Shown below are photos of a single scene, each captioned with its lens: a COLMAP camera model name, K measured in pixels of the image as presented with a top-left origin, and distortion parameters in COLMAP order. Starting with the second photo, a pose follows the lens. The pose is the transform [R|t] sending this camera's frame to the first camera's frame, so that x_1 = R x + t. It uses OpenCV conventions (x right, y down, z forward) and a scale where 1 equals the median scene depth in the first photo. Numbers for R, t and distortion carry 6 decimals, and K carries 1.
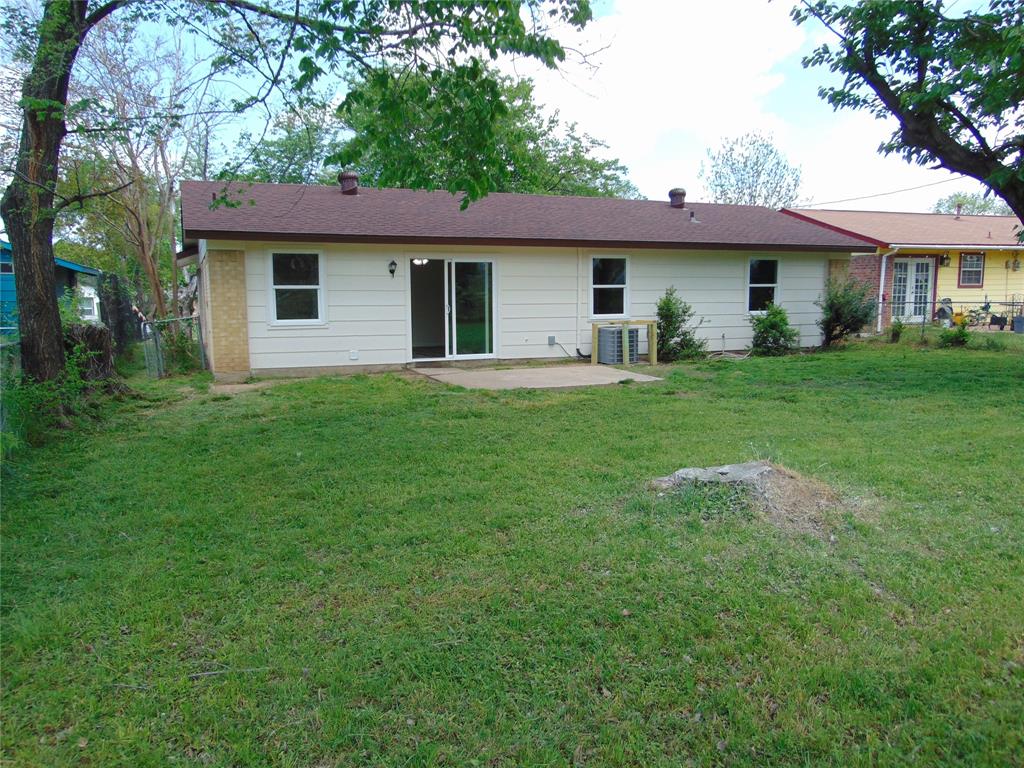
lens RADIAL K [[769.1, 0, 516.5], [0, 769.1, 386.3], [0, 0, 1]] dist [-0.023964, 0.060860]
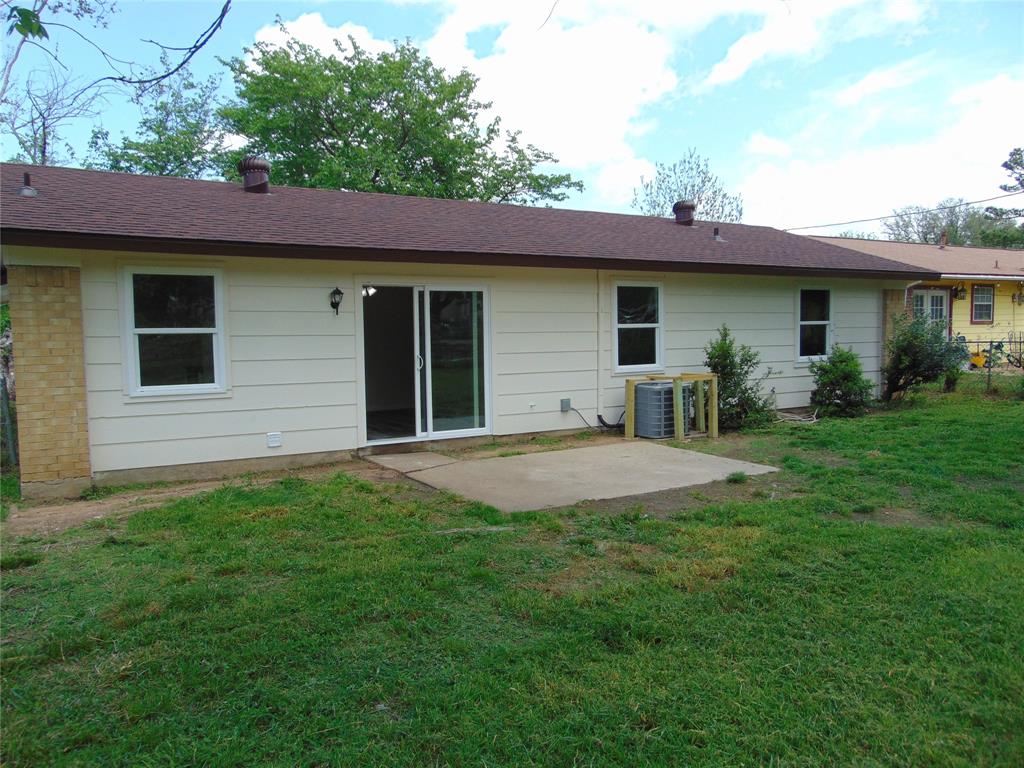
lens RADIAL K [[769.1, 0, 516.3], [0, 769.1, 382.0], [0, 0, 1]] dist [-0.023964, 0.060860]
pose [[0.988811, -0.016951, 0.148205, -0.099950], [0.024846, 0.998359, -0.051586, -0.045606], [-0.147088, 0.054692, 0.987610, 0.328044]]
